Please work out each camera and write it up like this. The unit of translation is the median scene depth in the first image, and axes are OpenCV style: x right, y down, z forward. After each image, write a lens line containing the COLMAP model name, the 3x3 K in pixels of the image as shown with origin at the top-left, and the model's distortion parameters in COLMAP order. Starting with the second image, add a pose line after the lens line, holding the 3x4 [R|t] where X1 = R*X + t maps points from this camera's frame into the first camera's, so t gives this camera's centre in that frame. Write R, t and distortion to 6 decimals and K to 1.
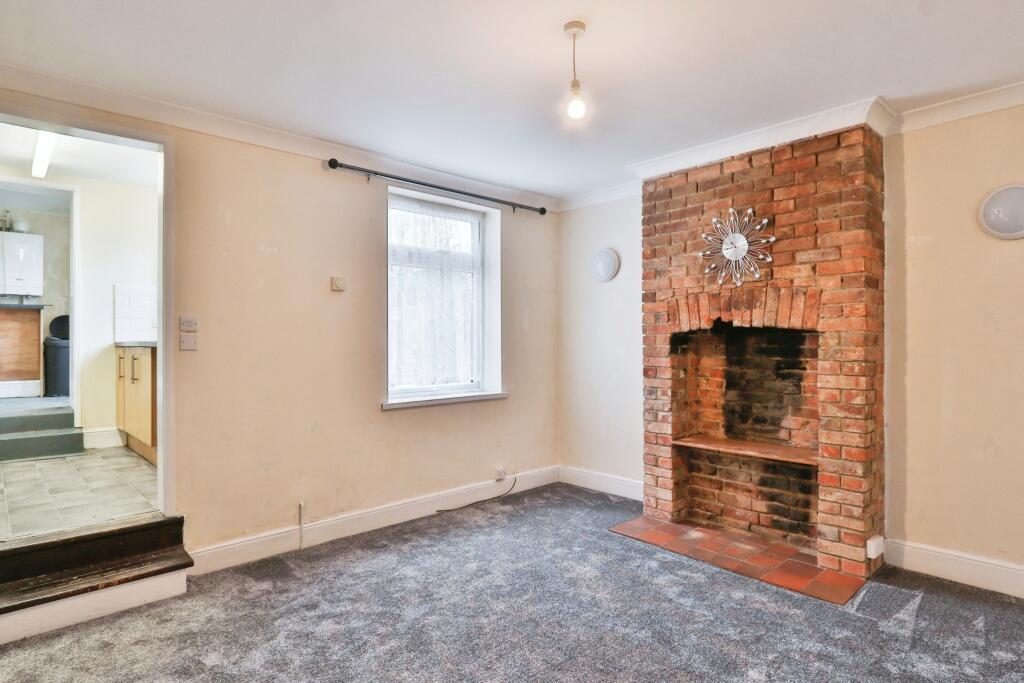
lens RADIAL K [[552.4, 0, 505.3], [0, 552.4, 341.8], [0, 0, 1]] dist [-0.002350, 0.001647]
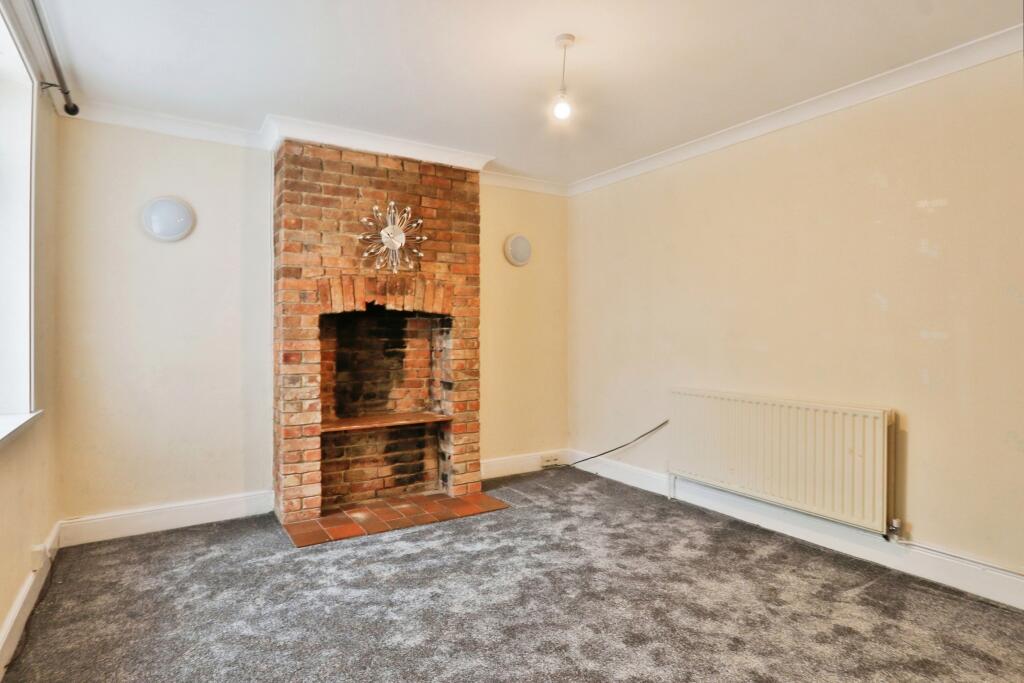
lens RADIAL K [[552.4, 0, 511.1], [0, 552.4, 331.4], [0, 0, 1]] dist [-0.002350, 0.001647]
pose [[0.177439, 0.005856, 0.984114, -0.597031], [0.004373, 0.999968, -0.006738, 0.022601], [-0.984122, 0.005499, 0.177408, 0.549482]]
